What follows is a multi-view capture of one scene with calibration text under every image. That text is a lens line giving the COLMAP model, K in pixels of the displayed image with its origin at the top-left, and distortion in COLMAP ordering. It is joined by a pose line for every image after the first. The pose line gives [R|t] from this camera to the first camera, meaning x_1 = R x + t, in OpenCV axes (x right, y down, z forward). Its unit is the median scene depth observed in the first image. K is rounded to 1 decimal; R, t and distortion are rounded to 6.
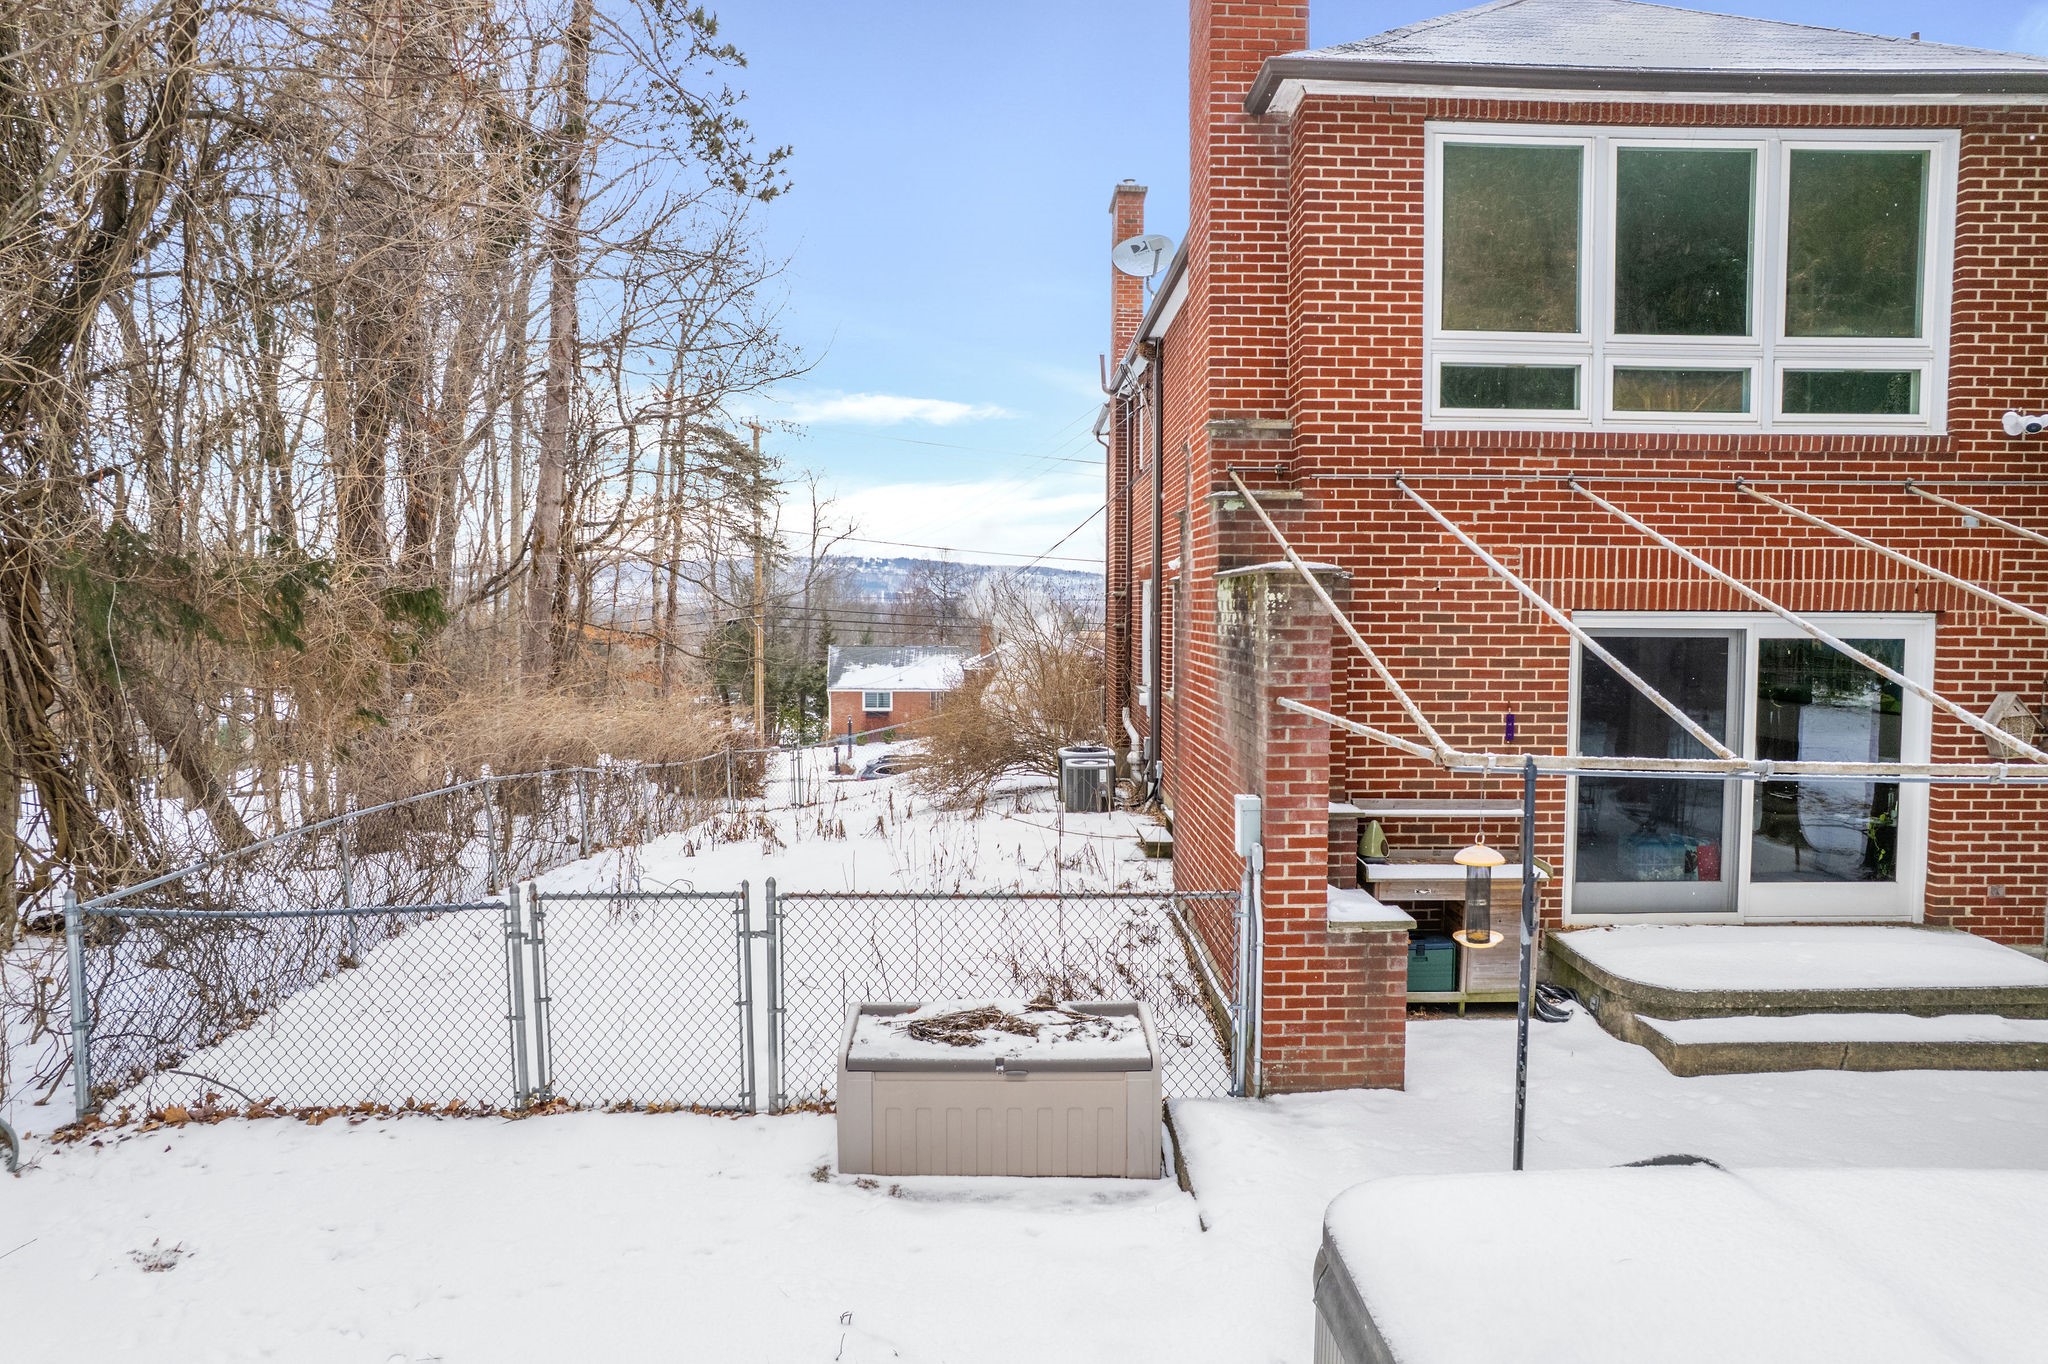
lens RADIAL K [[1320.3, 0, 1024.0], [0, 1320.3, 682.0], [0, 0, 1]] dist [-0.075142, 0.086025]
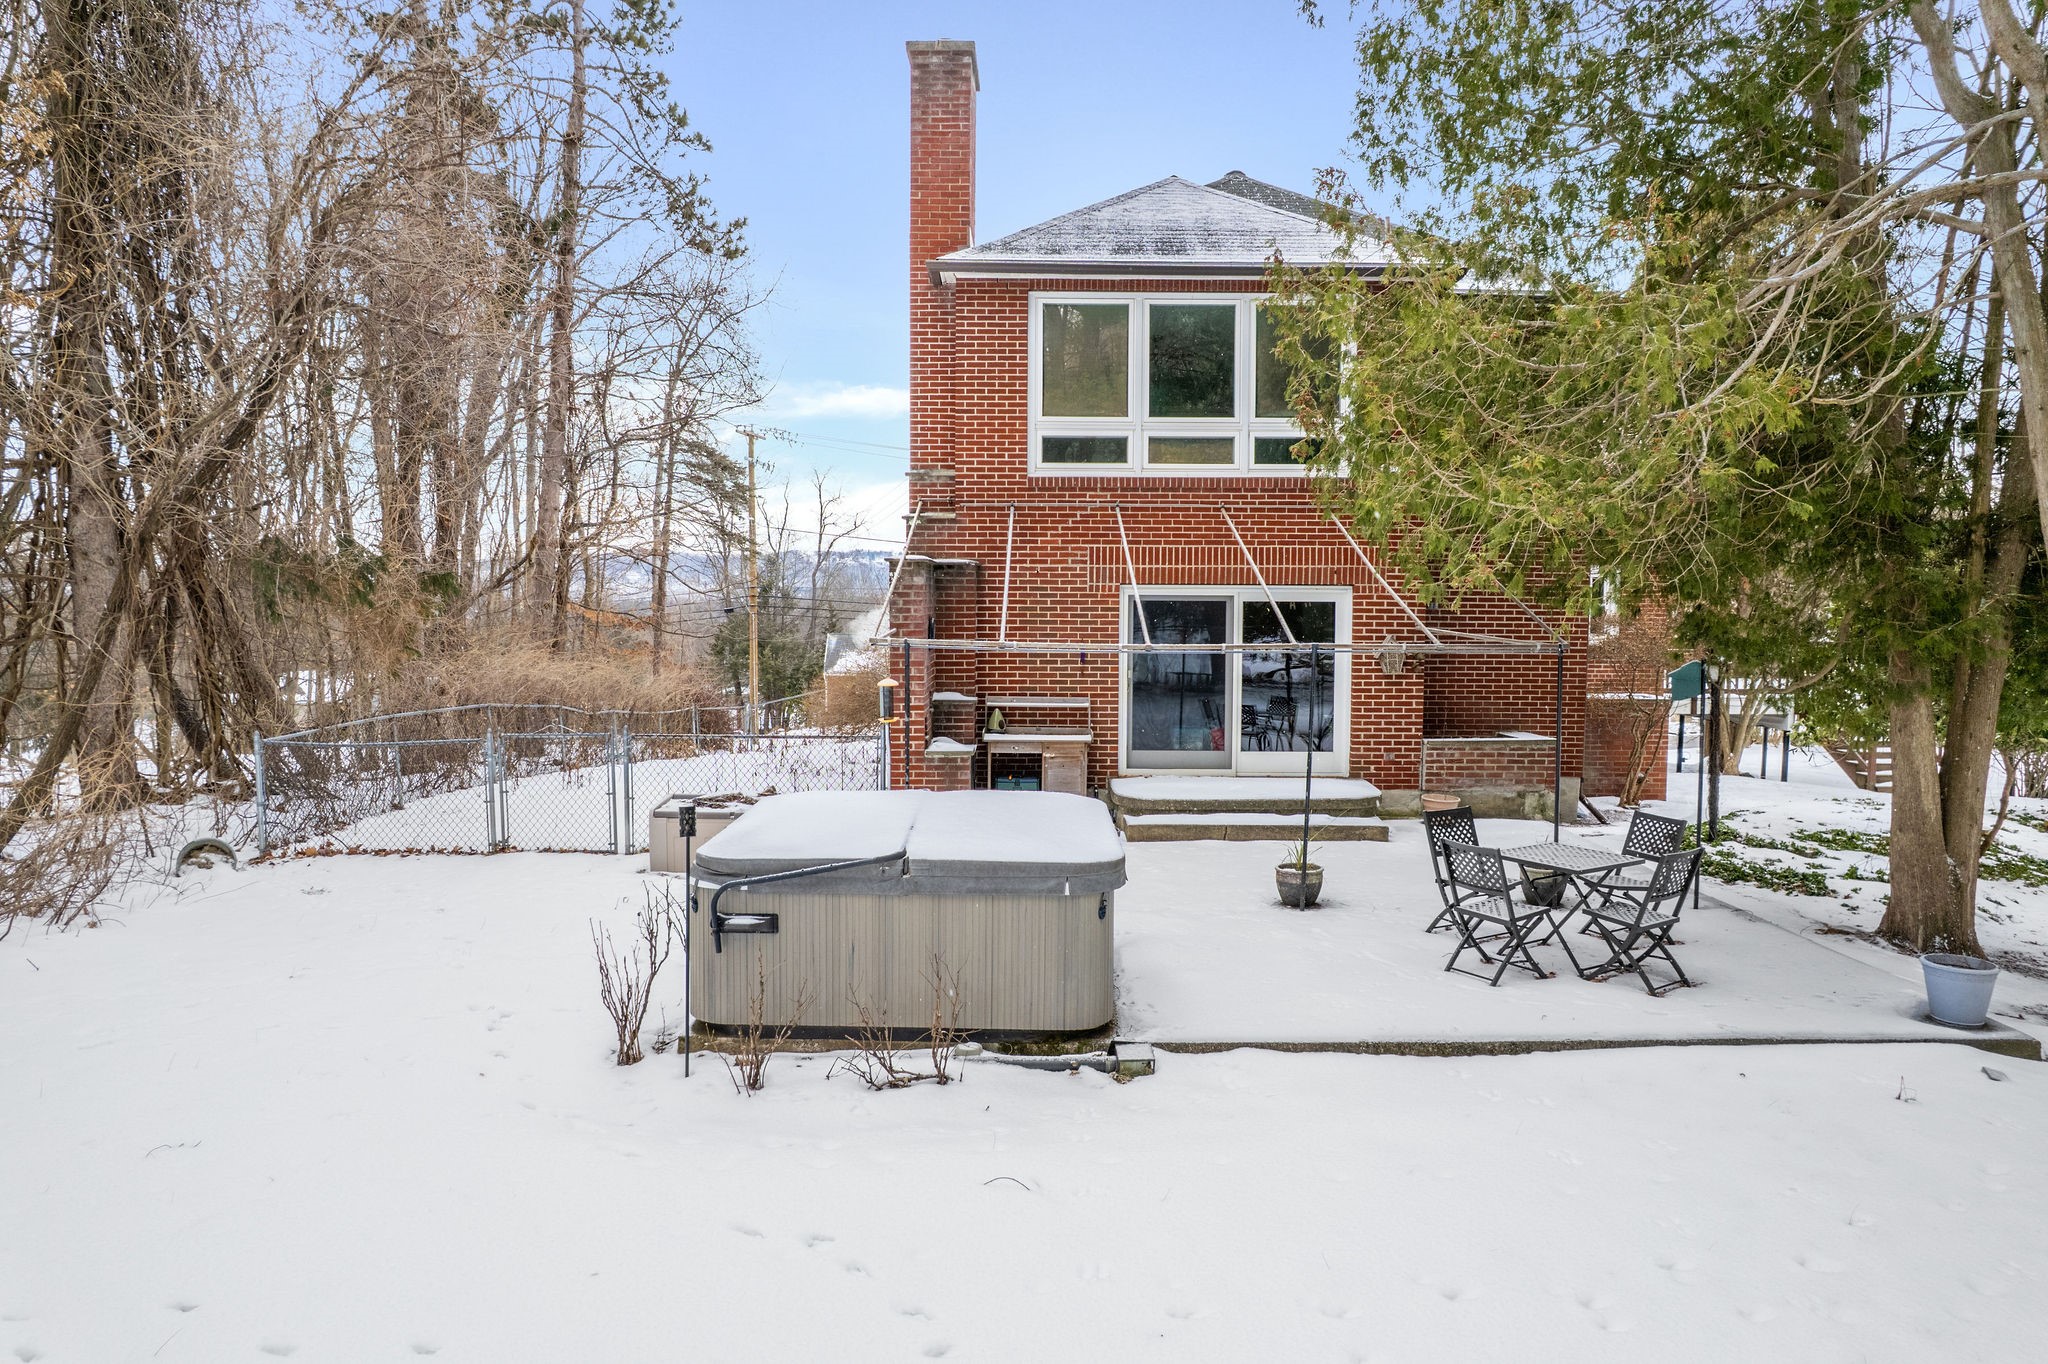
lens RADIAL K [[1347.1, 0, 1024.0], [0, 1347.1, 682.0], [0, 0, 1]] dist [-0.028038, 0.001540]
pose [[0.999466, 0.002665, -0.032552, 0.348105], [-0.002589, 0.999994, 0.002383, 0.065340], [0.032558, -0.002298, 0.999467, -0.709934]]
